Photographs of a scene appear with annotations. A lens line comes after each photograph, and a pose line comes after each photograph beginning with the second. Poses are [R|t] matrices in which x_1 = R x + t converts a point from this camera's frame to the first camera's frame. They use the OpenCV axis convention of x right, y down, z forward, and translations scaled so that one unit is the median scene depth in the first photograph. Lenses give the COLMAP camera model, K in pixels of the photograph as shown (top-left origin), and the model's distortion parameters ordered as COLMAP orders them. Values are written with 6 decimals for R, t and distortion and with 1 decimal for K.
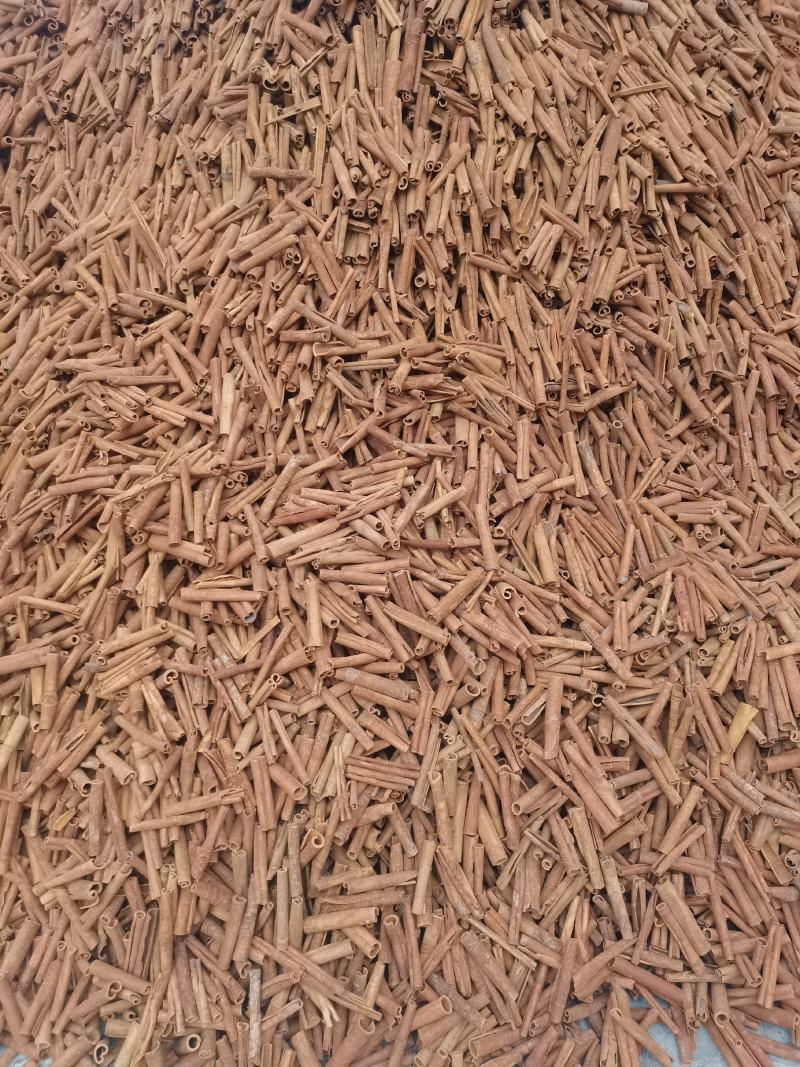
lens RADIAL K [[797.0, 0, 400.0], [0, 797.0, 533.5], [0, 0, 1]] dist [0.007216, -0.001429]
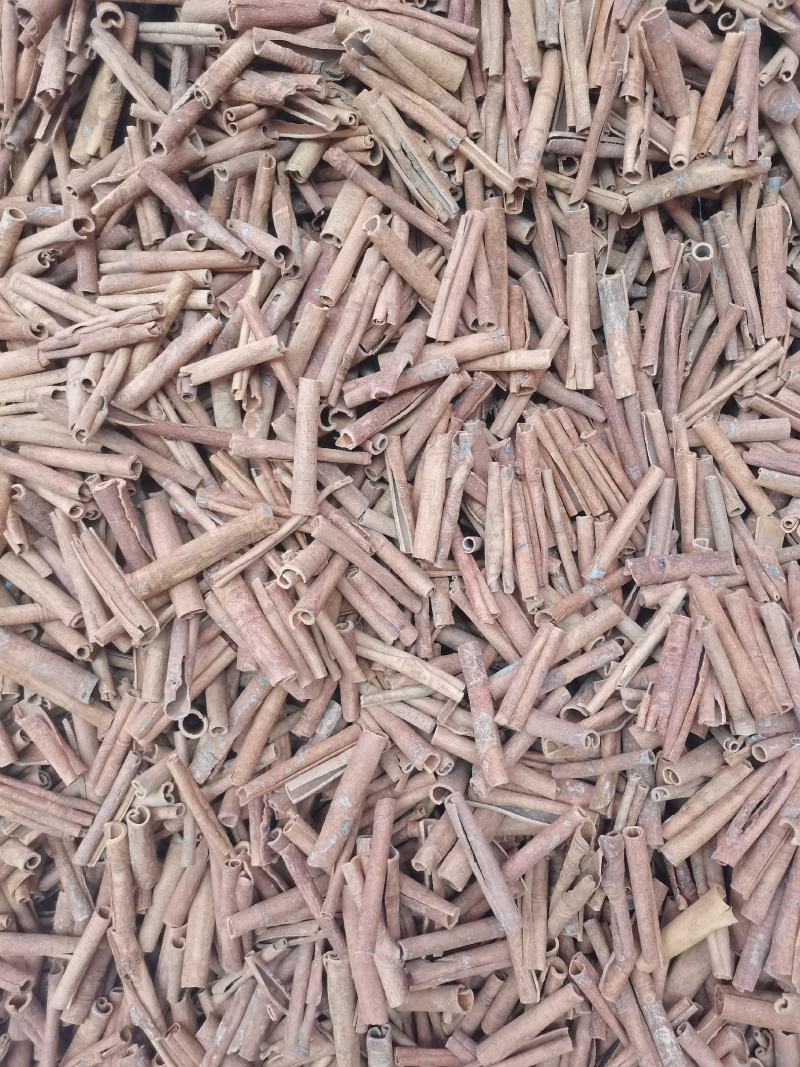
lens RADIAL K [[797.0, 0, 400.0], [0, 797.0, 533.5], [0, 0, 1]] dist [0.007216, -0.001429]
pose [[0.939638, 0.265320, -0.216067, 0.268914], [-0.182178, 0.922443, 0.340455, -0.119586], [0.289639, -0.280542, 0.915098, 0.503478]]
